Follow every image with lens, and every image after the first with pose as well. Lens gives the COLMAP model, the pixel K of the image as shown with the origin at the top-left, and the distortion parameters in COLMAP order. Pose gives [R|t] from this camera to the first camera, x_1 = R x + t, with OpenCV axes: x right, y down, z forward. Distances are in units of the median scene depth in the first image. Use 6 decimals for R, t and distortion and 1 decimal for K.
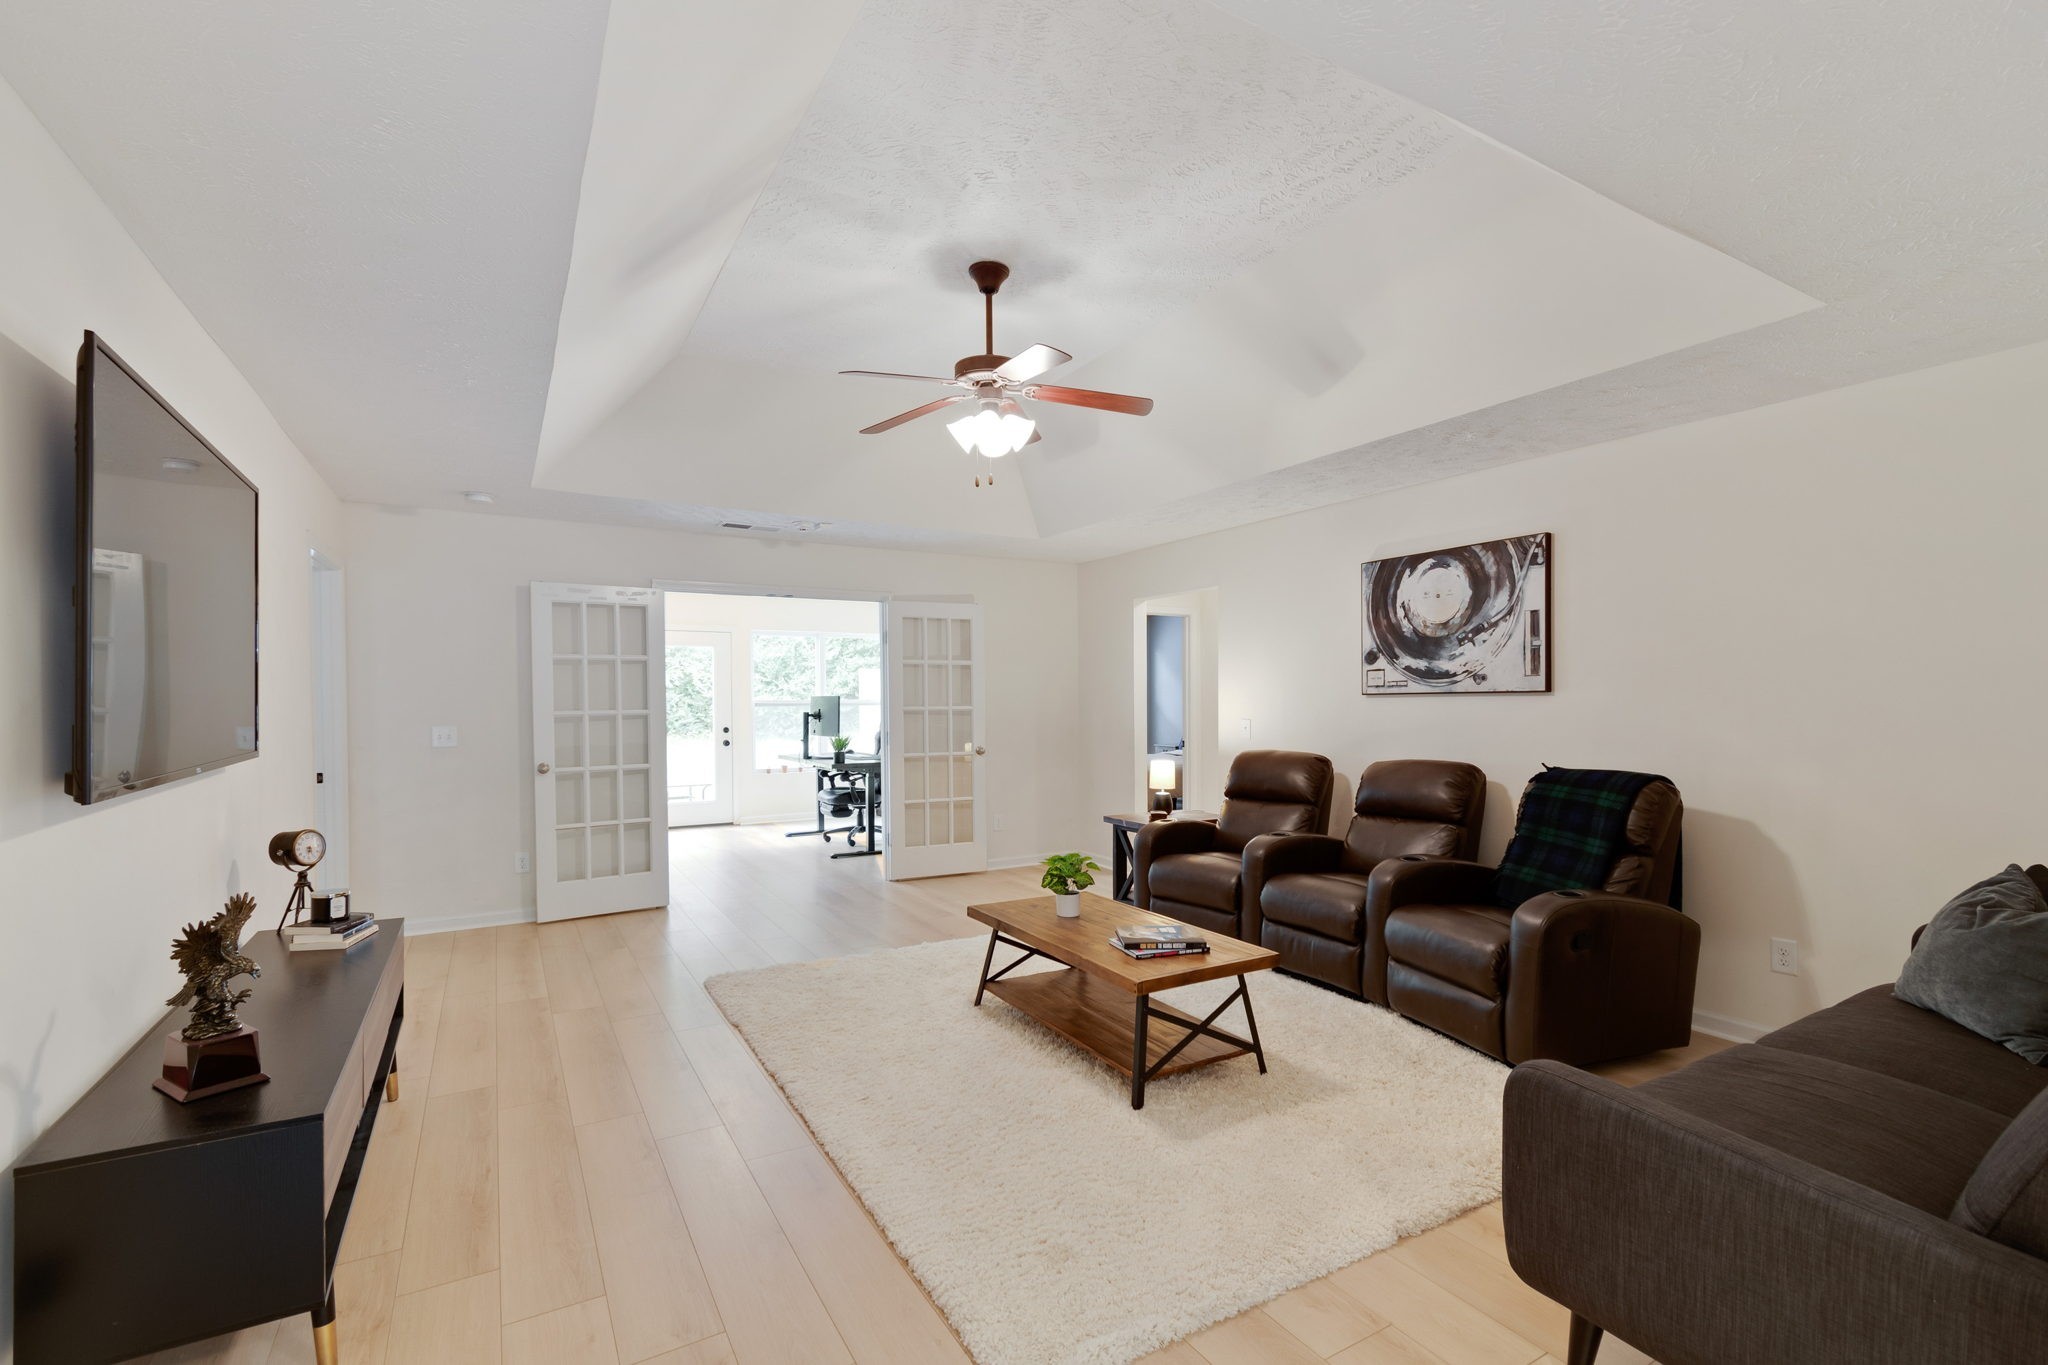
lens RADIAL K [[920.0, 0, 1027.4], [0, 920.0, 681.1], [0, 0, 1]] dist [0.001714, 0.001428]
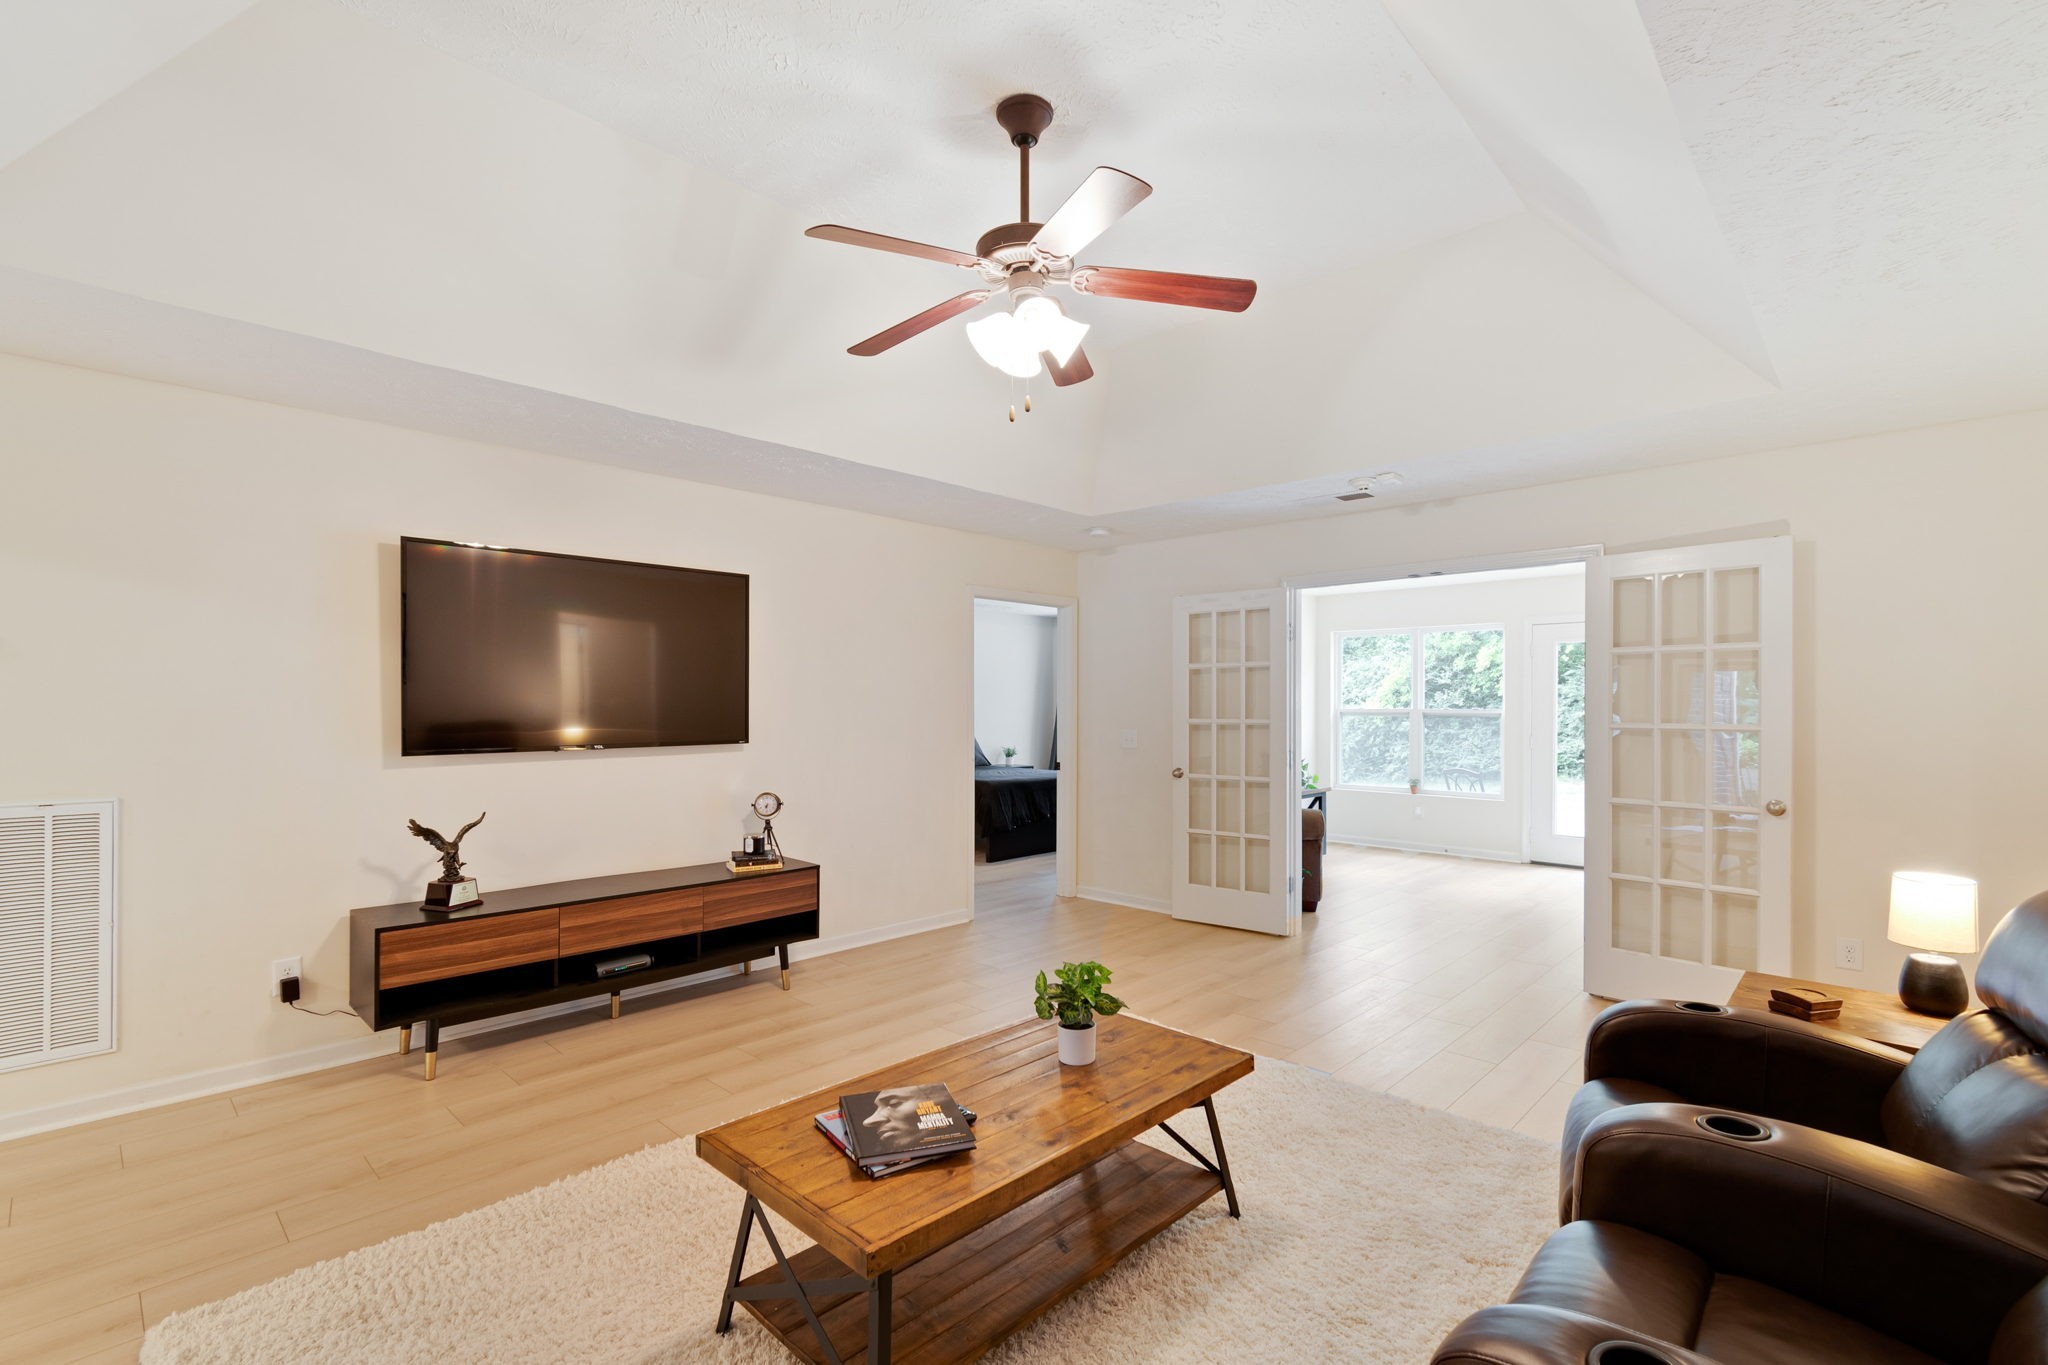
lens RADIAL K [[905.1, 0, 1026.8], [0, 905.1, 704.7], [0, 0, 1]] dist [-0.001783, 0.000410]
pose [[0.280955, 0.002034, -0.959719, 0.498268], [0.014400, 0.999876, 0.006334, 0.008365], [0.959613, -0.015600, 0.280891, 0.638500]]
